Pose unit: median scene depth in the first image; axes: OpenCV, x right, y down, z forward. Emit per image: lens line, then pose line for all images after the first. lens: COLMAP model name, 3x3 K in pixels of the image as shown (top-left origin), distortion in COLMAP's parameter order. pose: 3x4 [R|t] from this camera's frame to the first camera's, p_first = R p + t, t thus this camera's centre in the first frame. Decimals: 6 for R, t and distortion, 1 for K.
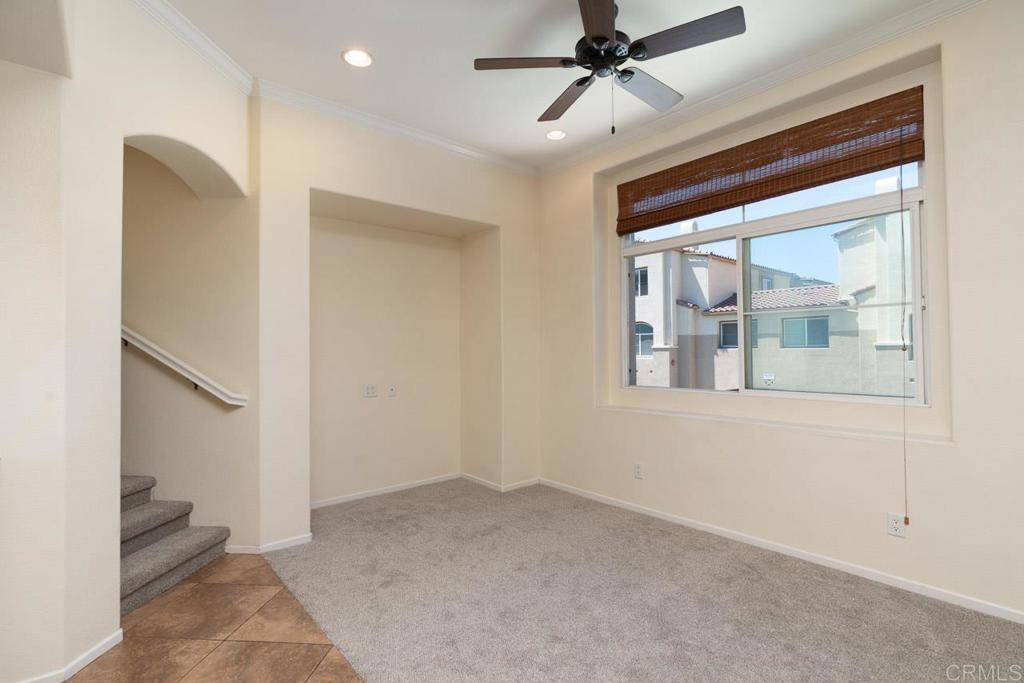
lens RADIAL K [[493.9, 0, 513.3], [0, 493.9, 346.0], [0, 0, 1]] dist [-0.000587, 0.001245]
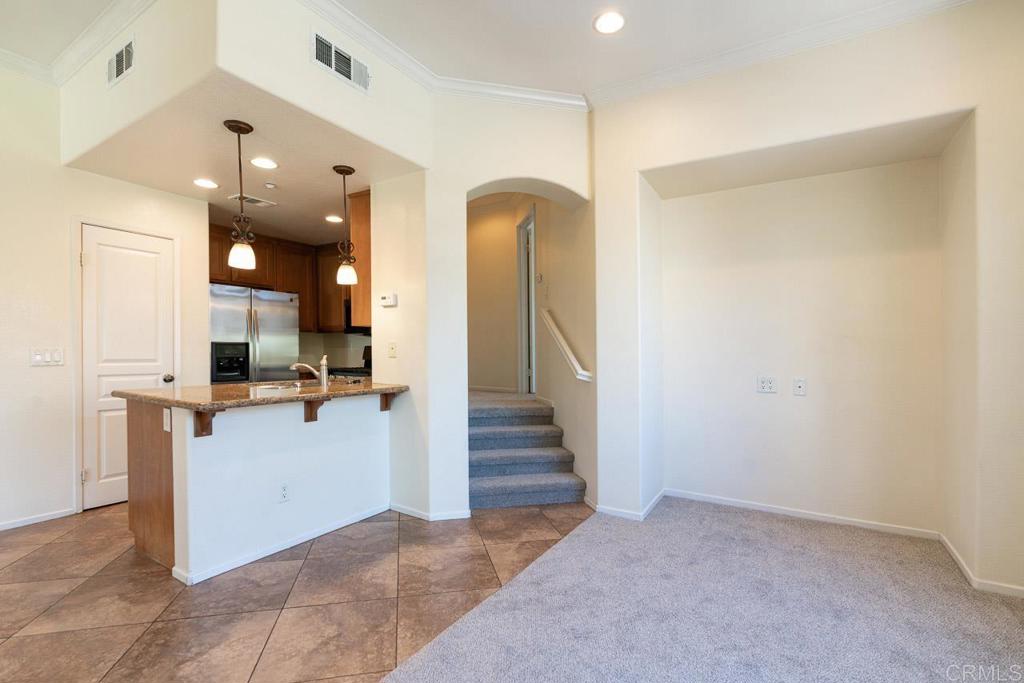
lens RADIAL K [[464.0, 0, 507.4], [0, 464.0, 345.5], [0, 0, 1]] dist [-0.001258, 0.001255]
pose [[0.301556, 0.006399, -0.953427, 0.523120], [-0.004719, 0.999975, 0.005219, 0.033991], [0.953437, 0.002925, 0.301579, 0.549474]]
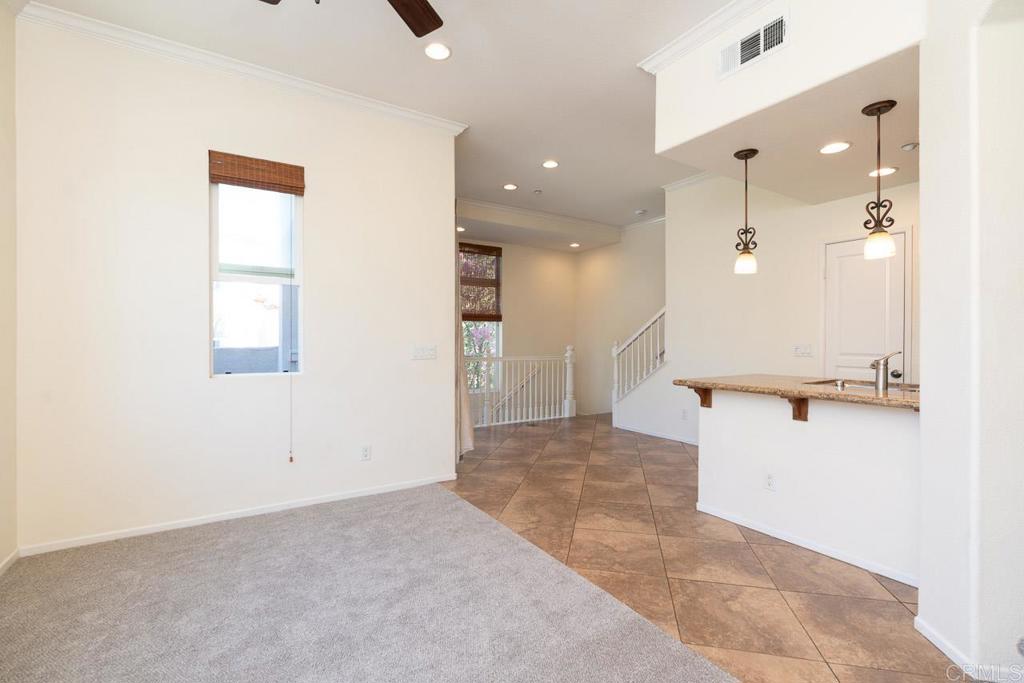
lens RADIAL K [[464.0, 0, 511.3], [0, 464.0, 343.5], [0, 0, 1]] dist [-0.001258, 0.001255]
pose [[-0.989576, 0.013517, 0.143375, -0.148594], [0.012556, 0.999892, -0.007603, 0.051054], [-0.143462, -0.005724, -0.989639, 1.501941]]
